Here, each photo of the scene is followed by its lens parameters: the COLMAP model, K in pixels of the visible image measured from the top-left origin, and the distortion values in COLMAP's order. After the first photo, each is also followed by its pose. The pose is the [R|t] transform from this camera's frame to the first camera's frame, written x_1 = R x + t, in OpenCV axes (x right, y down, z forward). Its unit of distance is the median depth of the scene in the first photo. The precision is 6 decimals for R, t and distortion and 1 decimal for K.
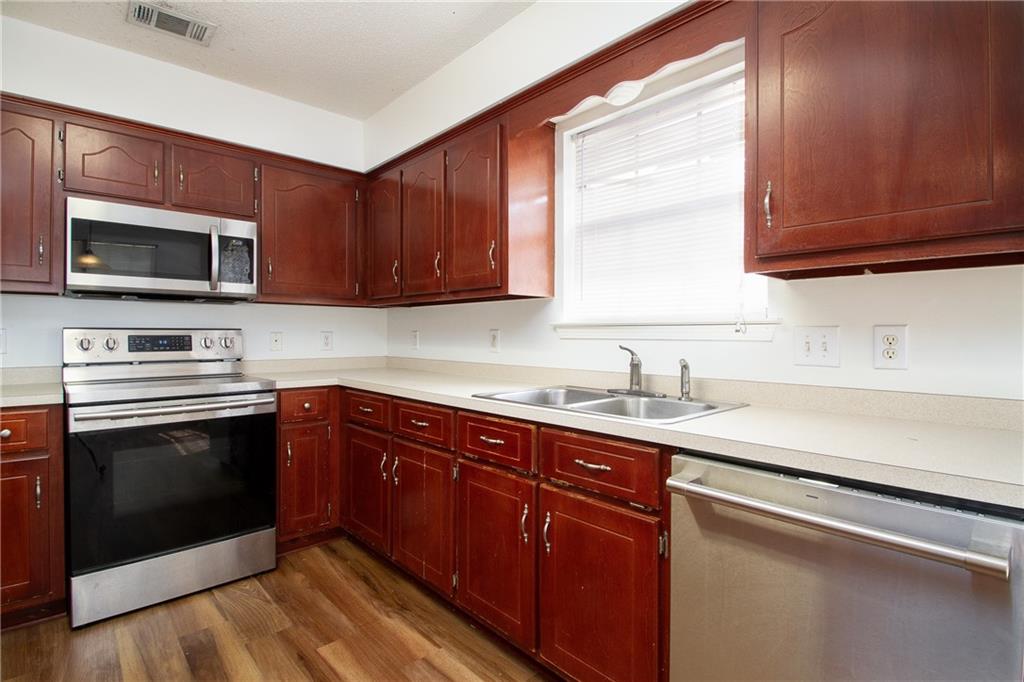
lens RADIAL K [[492.0, 0, 509.8], [0, 492.0, 333.1], [0, 0, 1]] dist [-0.006915, -0.001282]
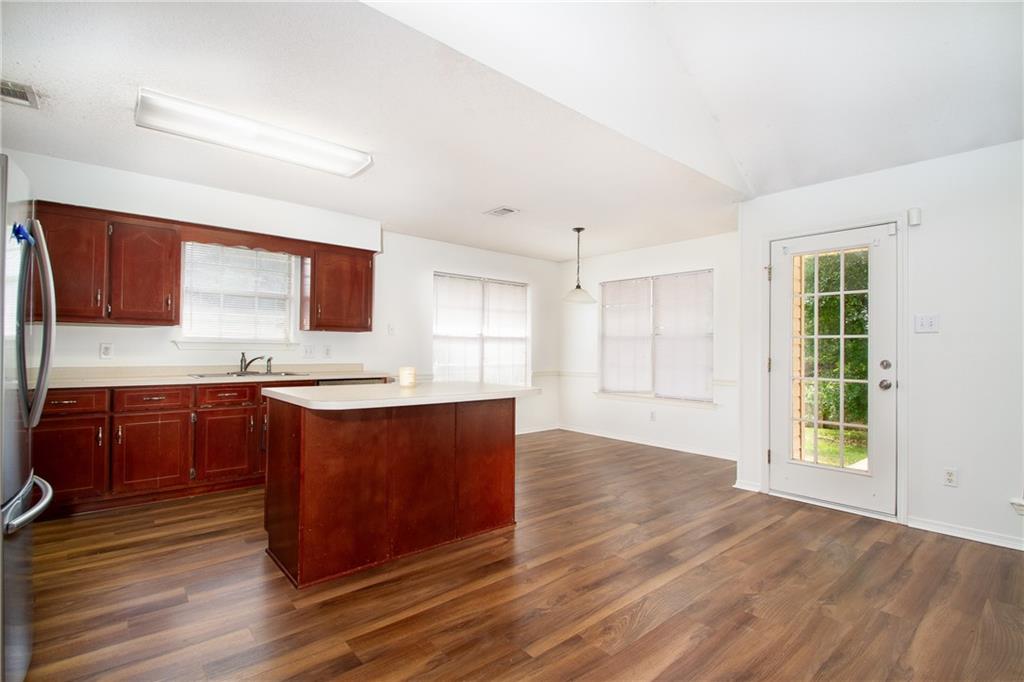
lens RADIAL K [[492.0, 0, 508.3], [0, 492.0, 341.9], [0, 0, 1]] dist [-0.006915, -0.001282]
pose [[0.045141, 0.015210, 0.998865, -1.606419], [-0.010468, 0.999836, -0.014752, -0.000108], [-0.998926, -0.009790, 0.045293, -0.264665]]
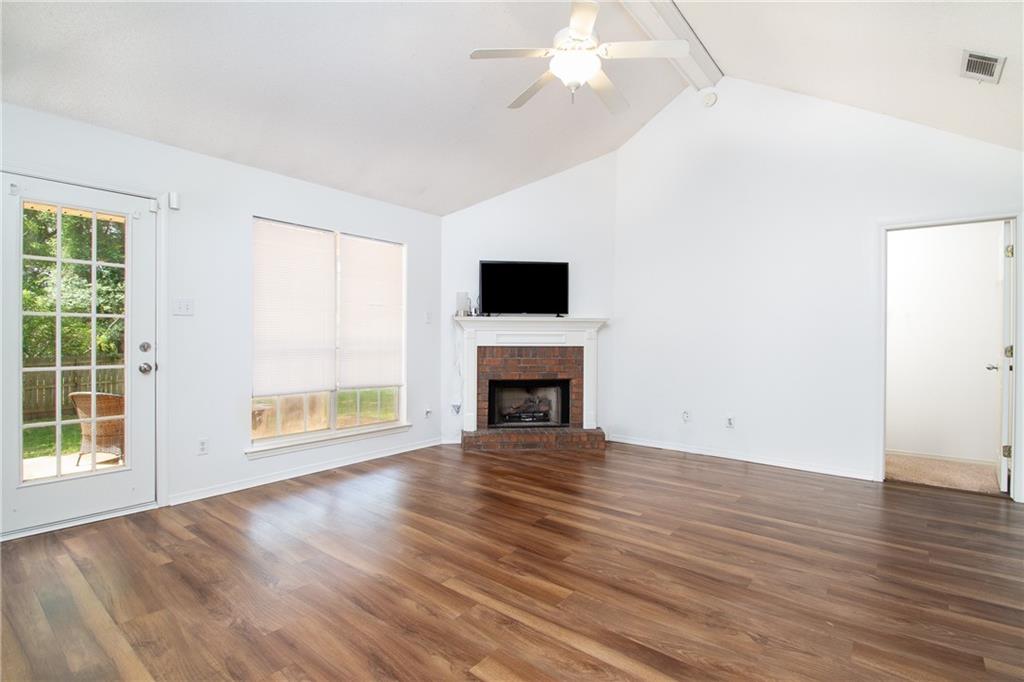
lens RADIAL K [[492.0, 0, 505.0], [0, 492.0, 339.2], [0, 0, 1]] dist [-0.006915, -0.001282]
pose [[-0.990887, -0.004423, -0.134620, -0.935335], [-0.005458, 0.999958, 0.007315, -0.003626], [0.134582, 0.007983, -0.990870, 0.173018]]
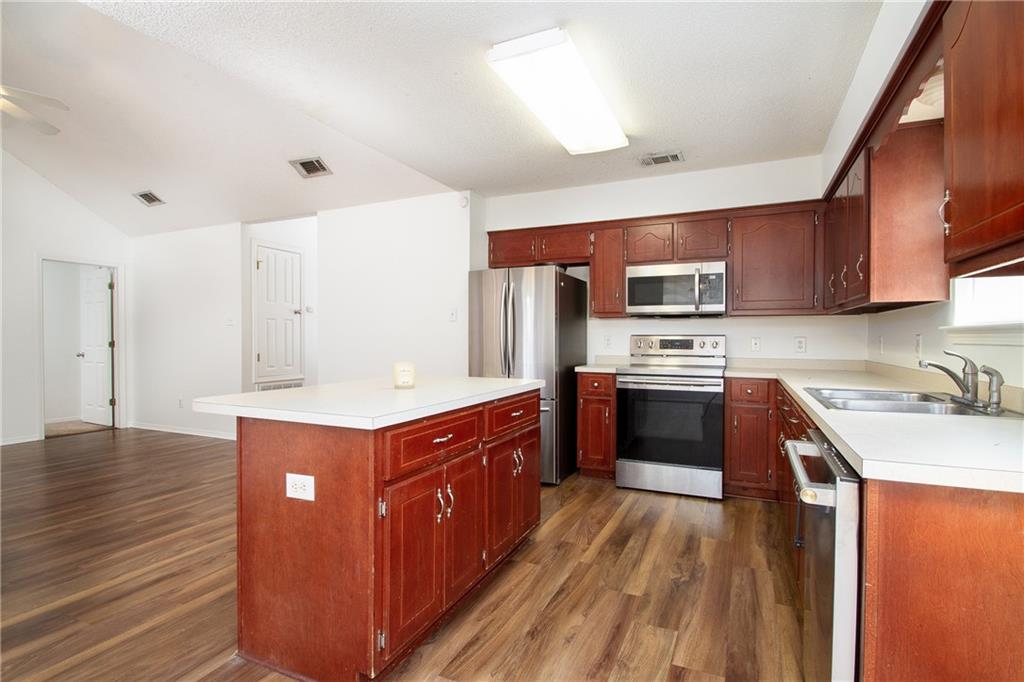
lens RADIAL K [[492.0, 0, 517.2], [0, 492.0, 339.7], [0, 0, 1]] dist [-0.006915, -0.001282]
pose [[0.385556, 0.004790, -0.922672, 0.613427], [-0.001140, 0.999988, 0.004715, -0.001788], [0.922684, -0.000766, 0.385556, -0.121209]]
